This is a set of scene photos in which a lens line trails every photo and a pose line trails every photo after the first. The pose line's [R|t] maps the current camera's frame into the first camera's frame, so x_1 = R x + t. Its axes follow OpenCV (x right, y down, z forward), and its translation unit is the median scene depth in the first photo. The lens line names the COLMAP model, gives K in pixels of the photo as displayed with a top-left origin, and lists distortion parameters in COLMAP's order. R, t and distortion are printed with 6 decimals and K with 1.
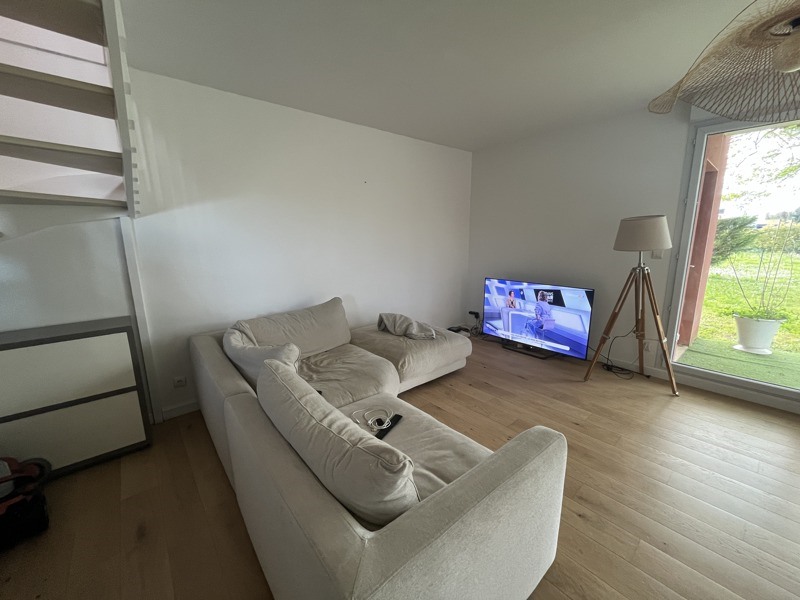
lens RADIAL K [[321.1, 0, 398.1], [0, 321.1, 300.6], [0, 0, 1]] dist [-0.000906, -0.000069]
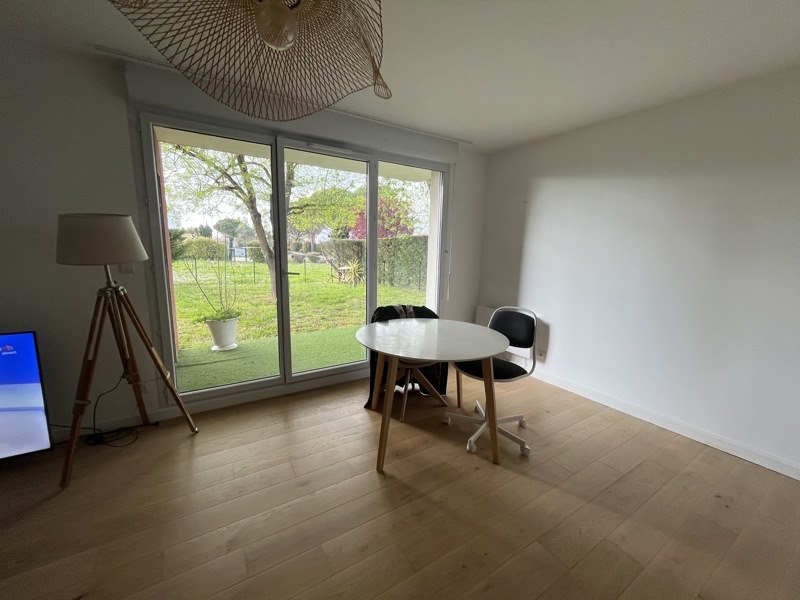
lens RADIAL K [[321.1, 0, 398.1], [0, 321.1, 300.6], [0, 0, 1]] dist [-0.000906, -0.000069]
pose [[0.142515, -0.143758, 0.979297, 0.150325], [0.168334, 0.978503, 0.119144, -0.050853], [-0.975373, 0.147869, 0.163651, 0.267172]]
